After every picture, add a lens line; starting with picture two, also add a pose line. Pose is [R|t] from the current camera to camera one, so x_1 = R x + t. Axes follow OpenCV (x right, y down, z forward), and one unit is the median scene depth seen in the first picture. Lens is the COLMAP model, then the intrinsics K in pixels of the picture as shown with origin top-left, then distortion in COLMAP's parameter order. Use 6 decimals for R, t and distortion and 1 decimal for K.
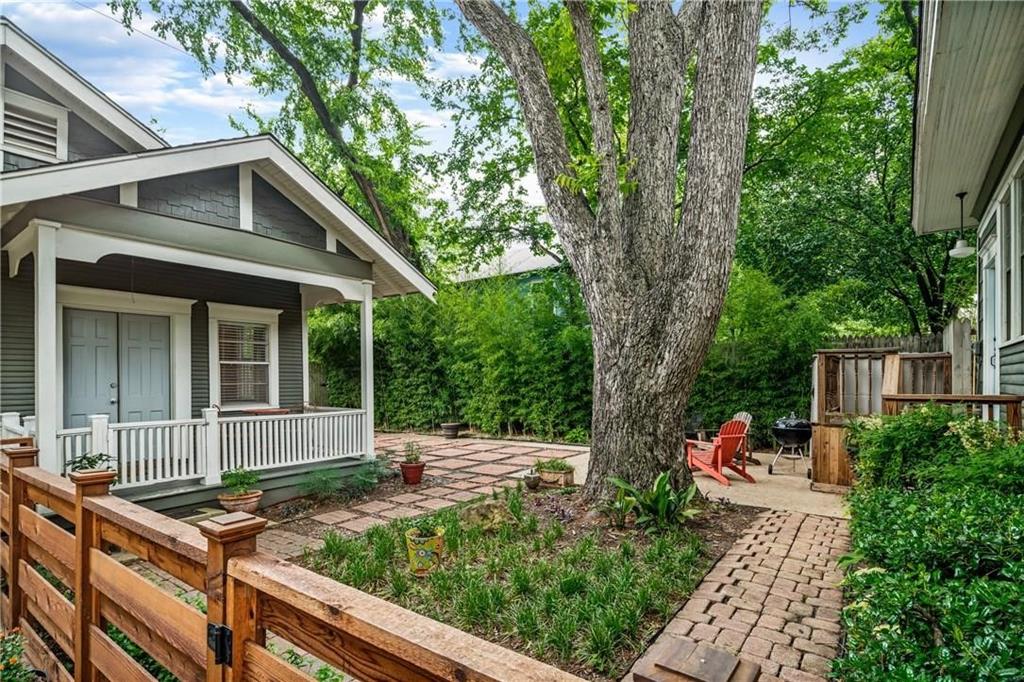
lens RADIAL K [[512.0, 0, 512.5], [0, 512.0, 379.8], [0, 0, 1]] dist [-0.000058, -0.000022]
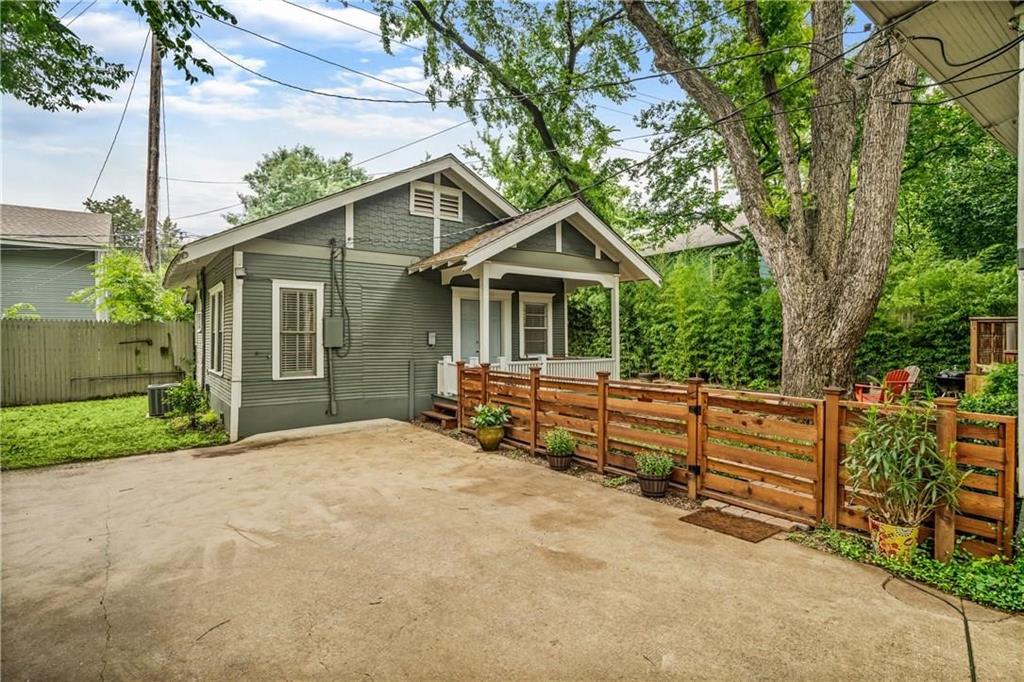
lens RADIAL K [[500.0, 0, 512.0], [0, 500.0, 341.0], [0, 0, 1]] dist [0.000098, -0.000515]
pose [[0.955356, 0.002955, -0.295443, -0.086700], [-0.000862, 0.999974, 0.007215, -0.003057], [0.295457, -0.006638, 0.955333, -0.325741]]
